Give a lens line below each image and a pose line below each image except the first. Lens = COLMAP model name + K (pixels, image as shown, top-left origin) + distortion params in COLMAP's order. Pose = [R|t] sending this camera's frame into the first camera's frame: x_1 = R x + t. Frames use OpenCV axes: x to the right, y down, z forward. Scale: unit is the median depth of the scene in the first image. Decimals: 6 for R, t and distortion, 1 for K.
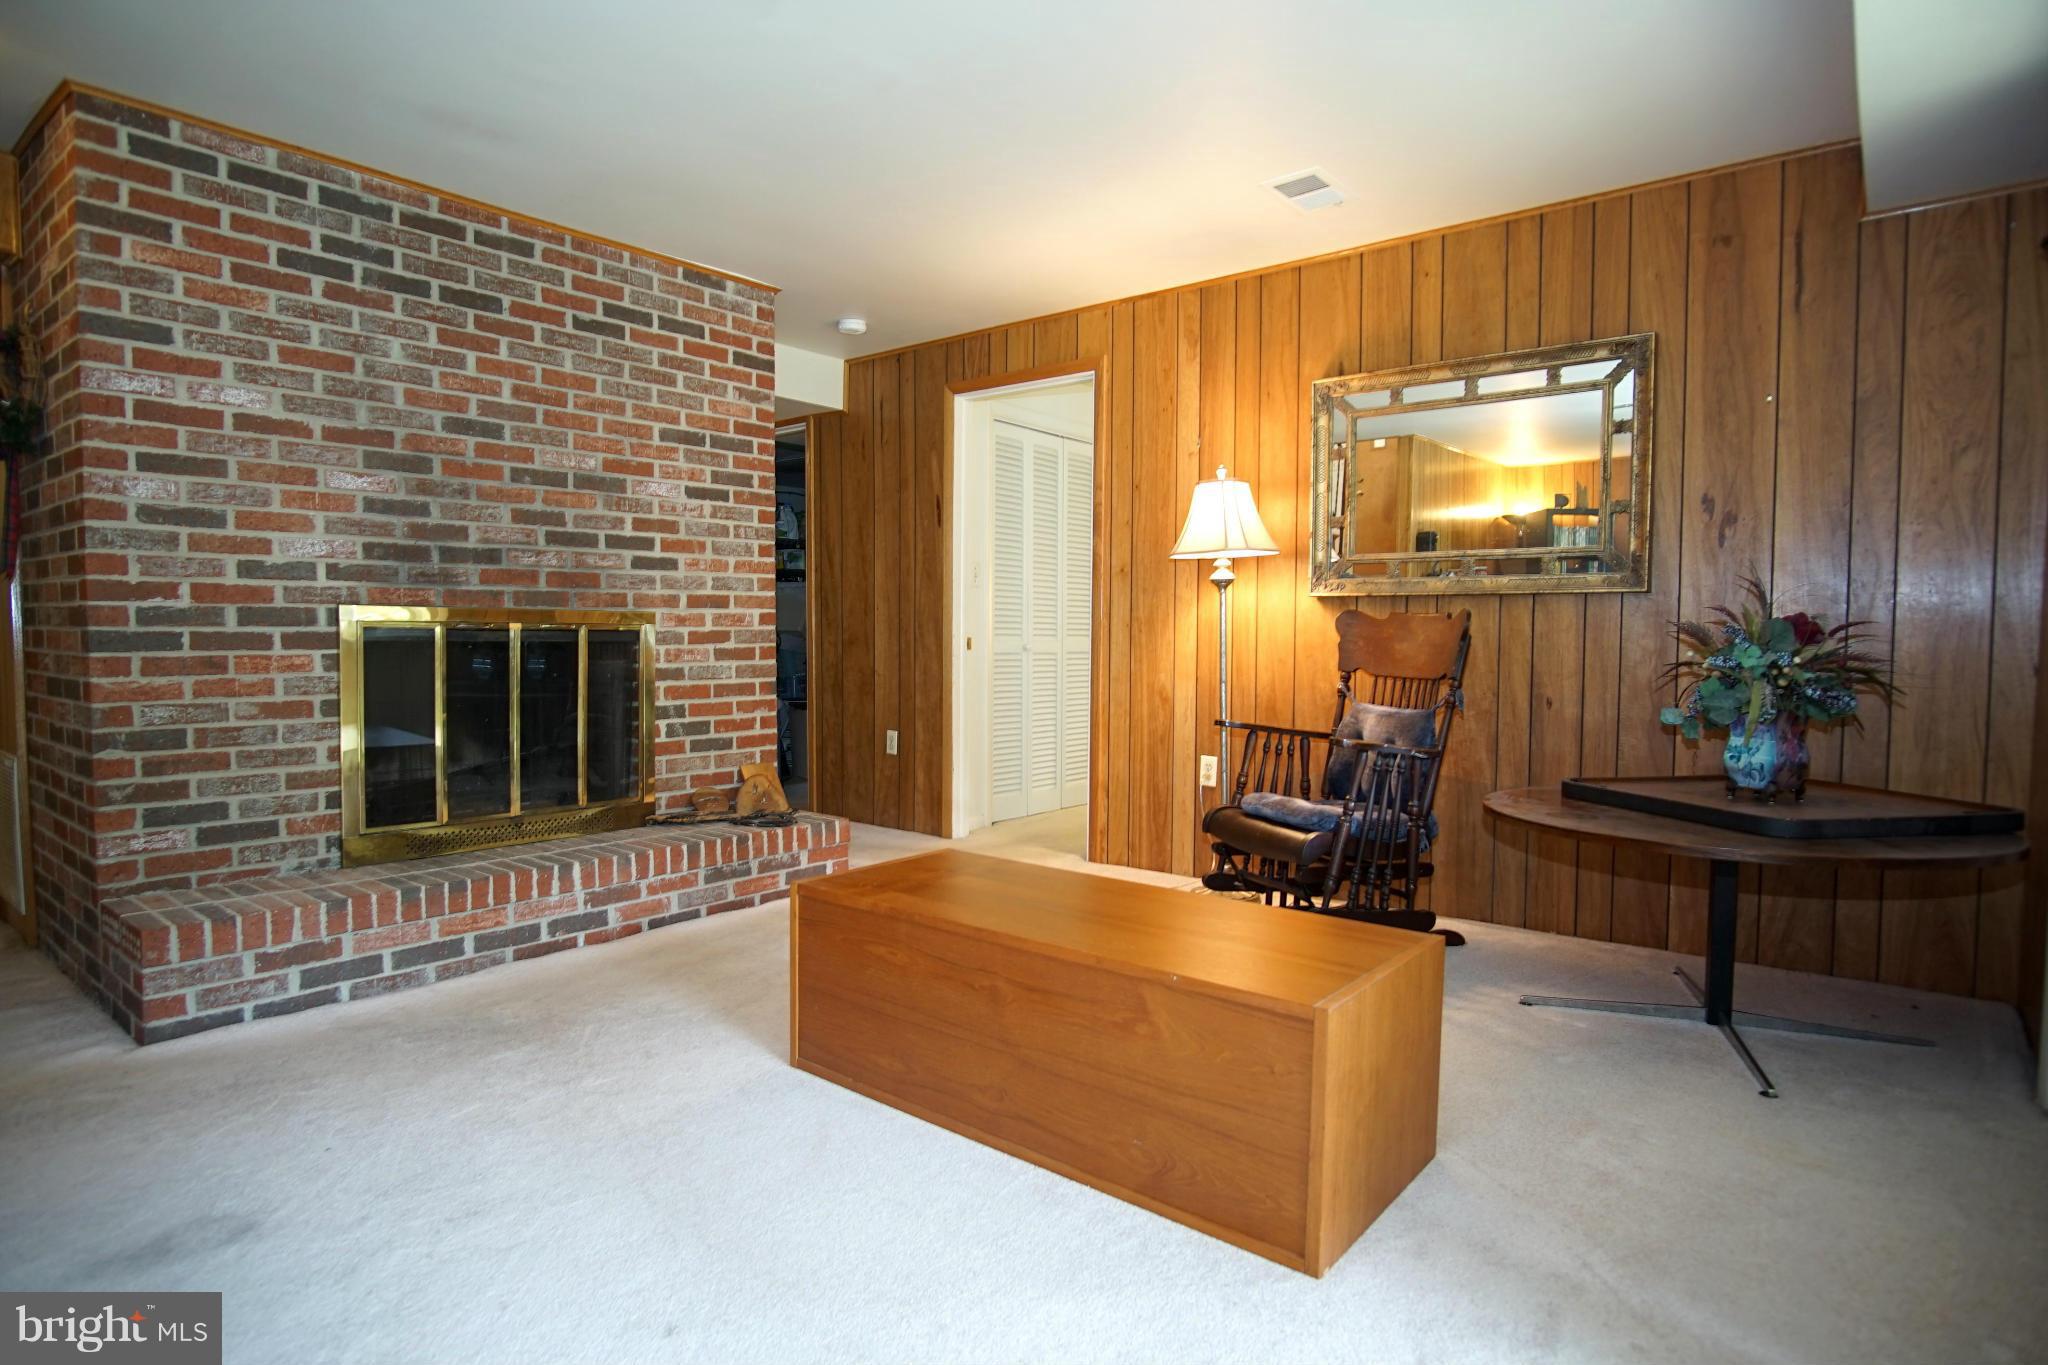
lens RADIAL K [[1098.1, 0, 1013.7], [0, 1098.1, 680.0], [0, 0, 1]] dist [-0.034301, 0.009351]
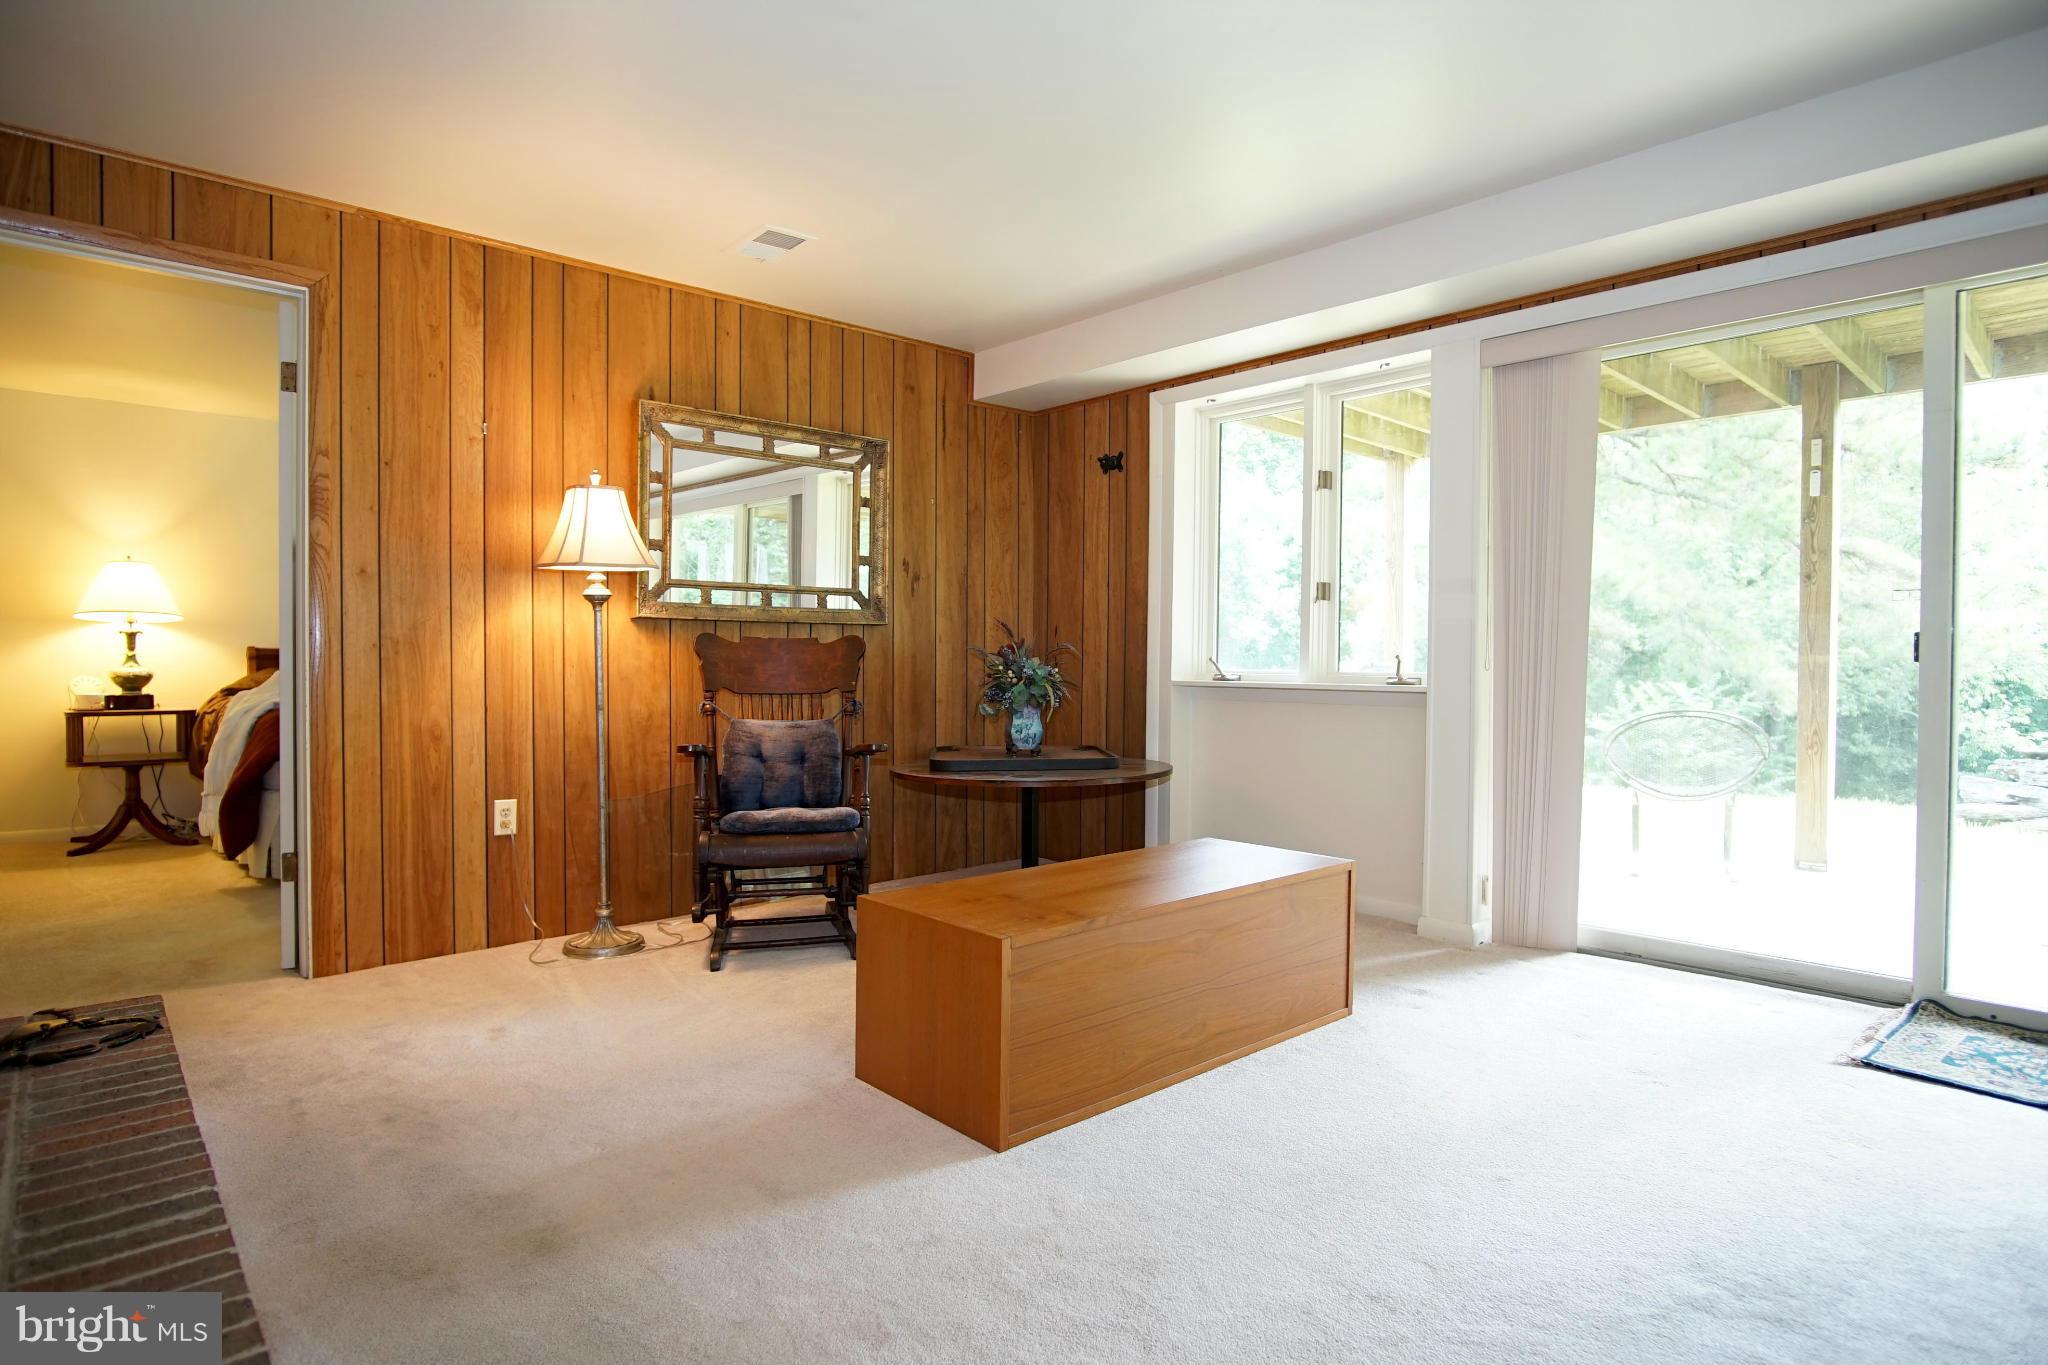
lens RADIAL K [[1098.1, 0, 1013.7], [0, 1098.1, 680.0], [0, 0, 1]] dist [-0.034301, 0.009351]
pose [[0.150418, -0.019986, 0.988420, -0.657210], [0.043466, 0.998963, 0.013584, -0.019298], [-0.987667, 0.040919, 0.151131, 0.528979]]
